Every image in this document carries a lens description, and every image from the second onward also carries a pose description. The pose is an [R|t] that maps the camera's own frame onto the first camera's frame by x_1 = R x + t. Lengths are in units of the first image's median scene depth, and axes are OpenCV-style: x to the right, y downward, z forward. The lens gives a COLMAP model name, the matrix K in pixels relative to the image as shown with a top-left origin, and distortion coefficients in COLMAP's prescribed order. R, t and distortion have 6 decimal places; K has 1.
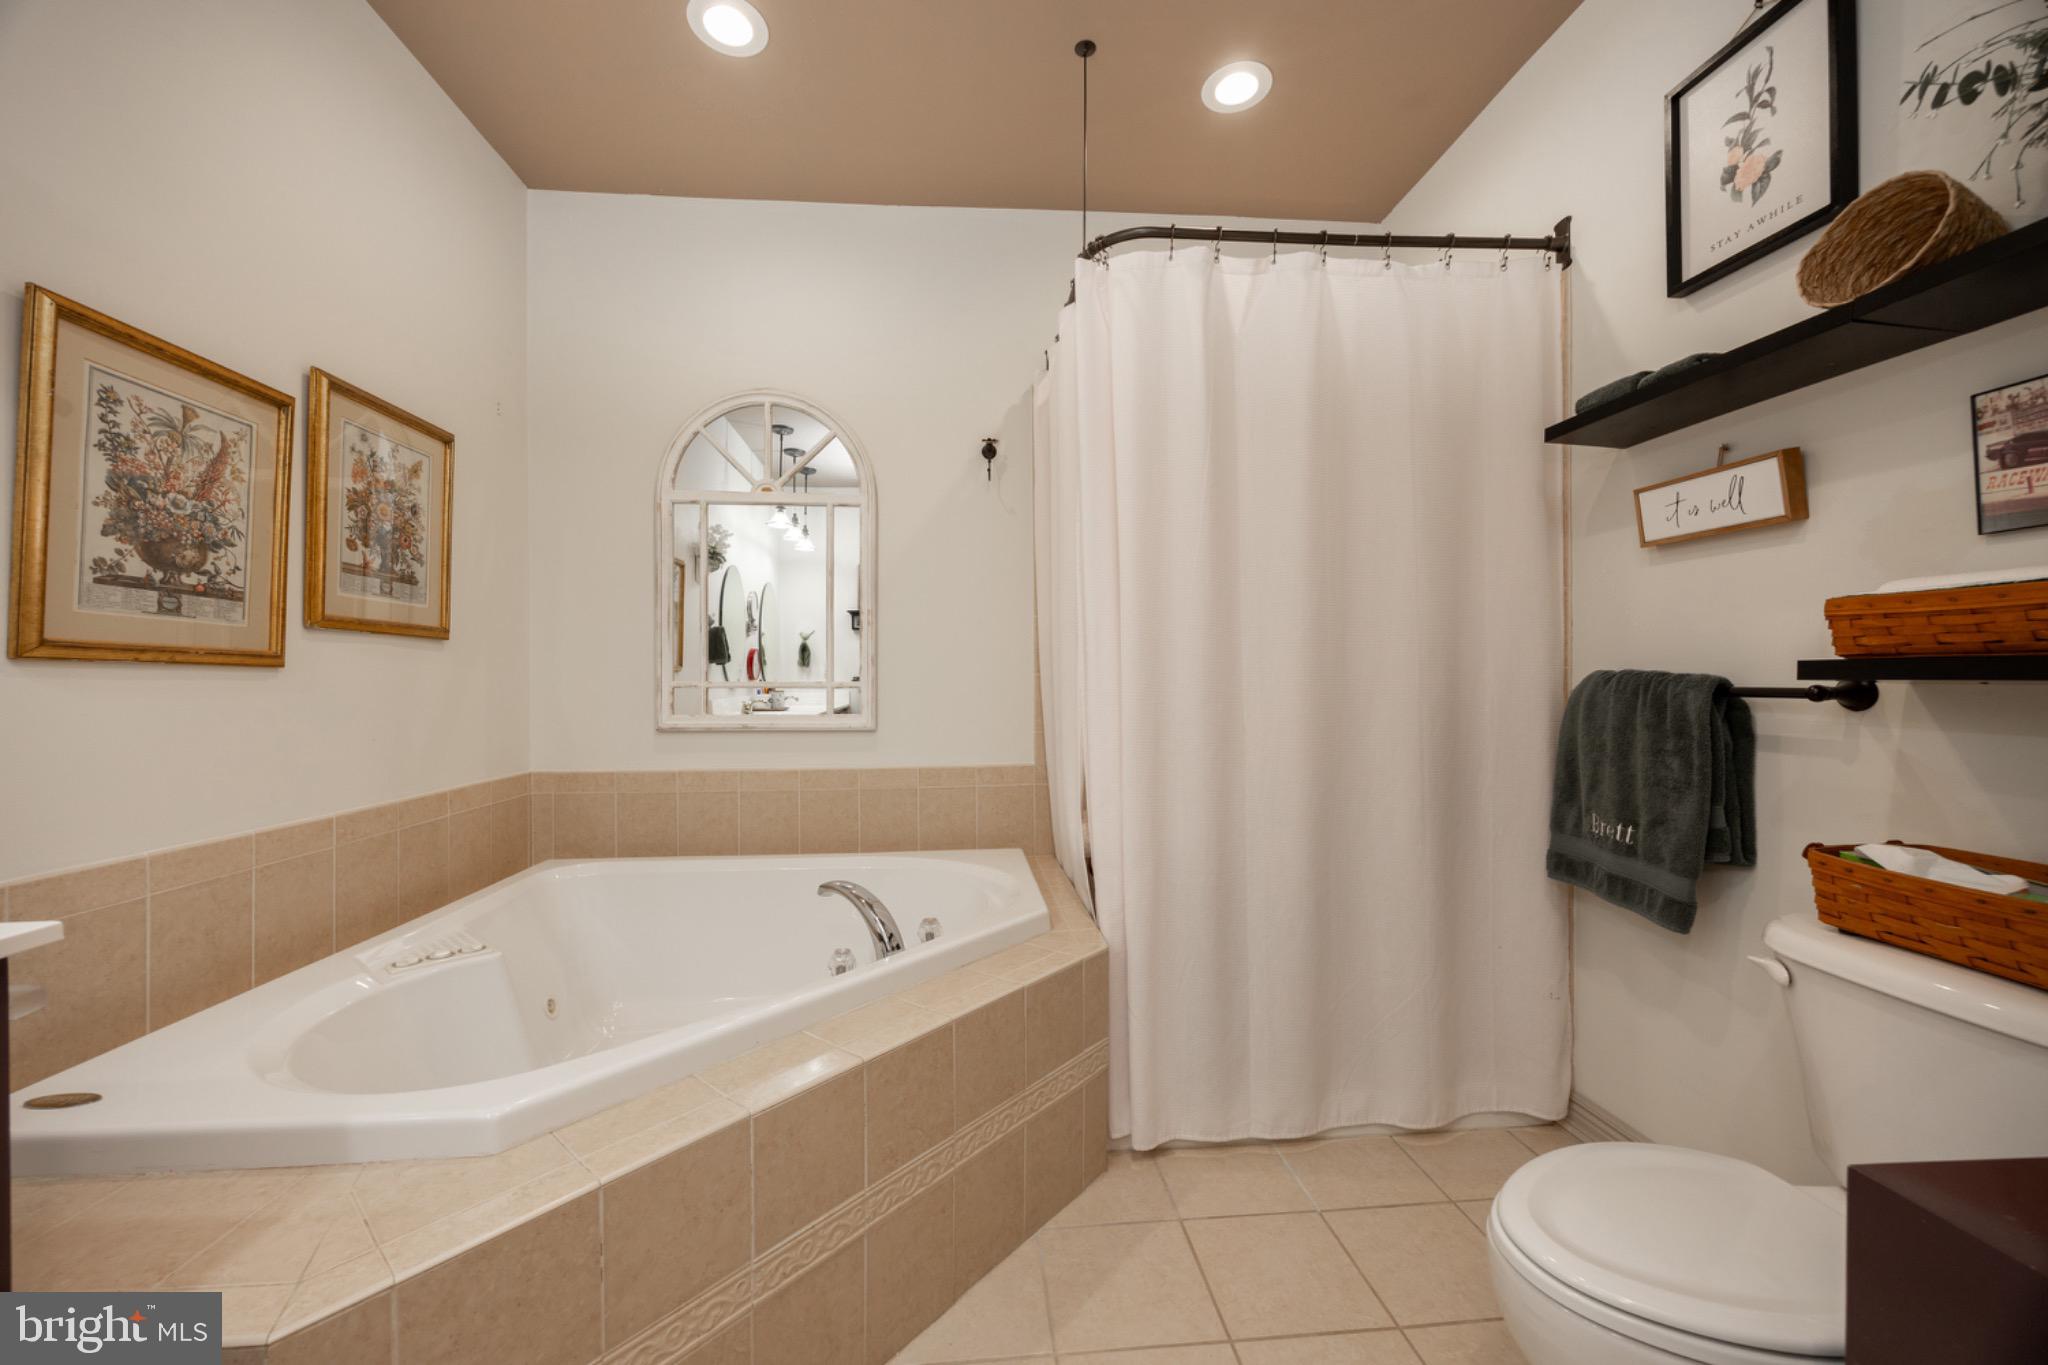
lens RADIAL K [[774.4, 0, 1018.6], [0, 774.4, 679.6], [0, 0, 1]] dist [-0.002520, -0.000708]
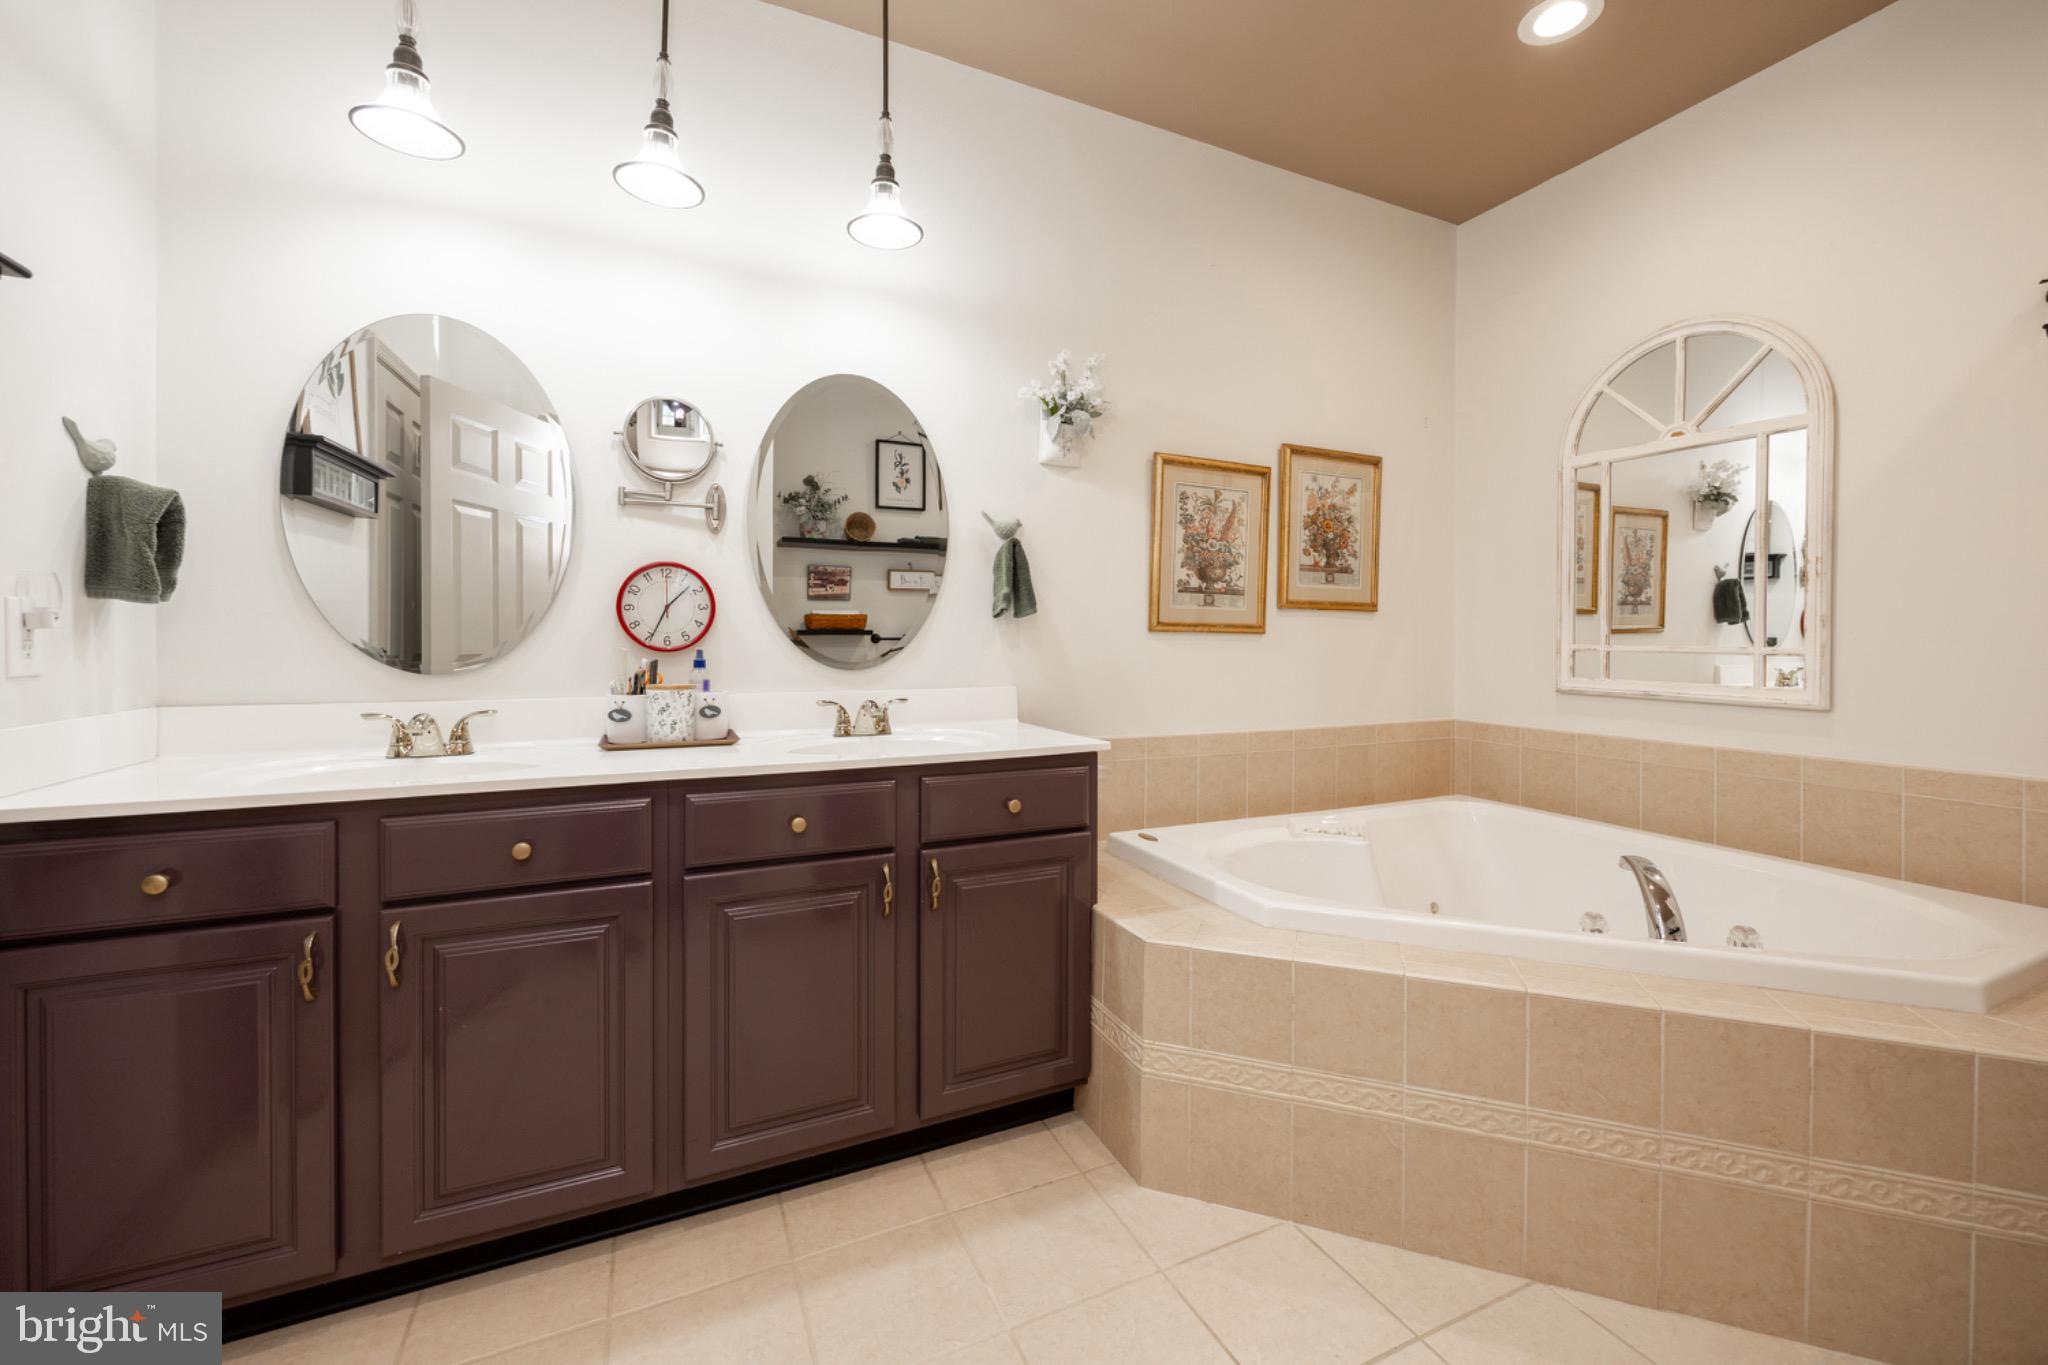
lens RADIAL K [[774.4, 0, 1024.8], [0, 774.4, 645.6], [0, 0, 1]] dist [-0.002520, -0.000708]
pose [[0.342407, 0.014132, -0.939445, 0.439709], [-0.004893, 0.999900, 0.013258, -0.010471], [0.939539, 0.000057, 0.342442, -0.043002]]
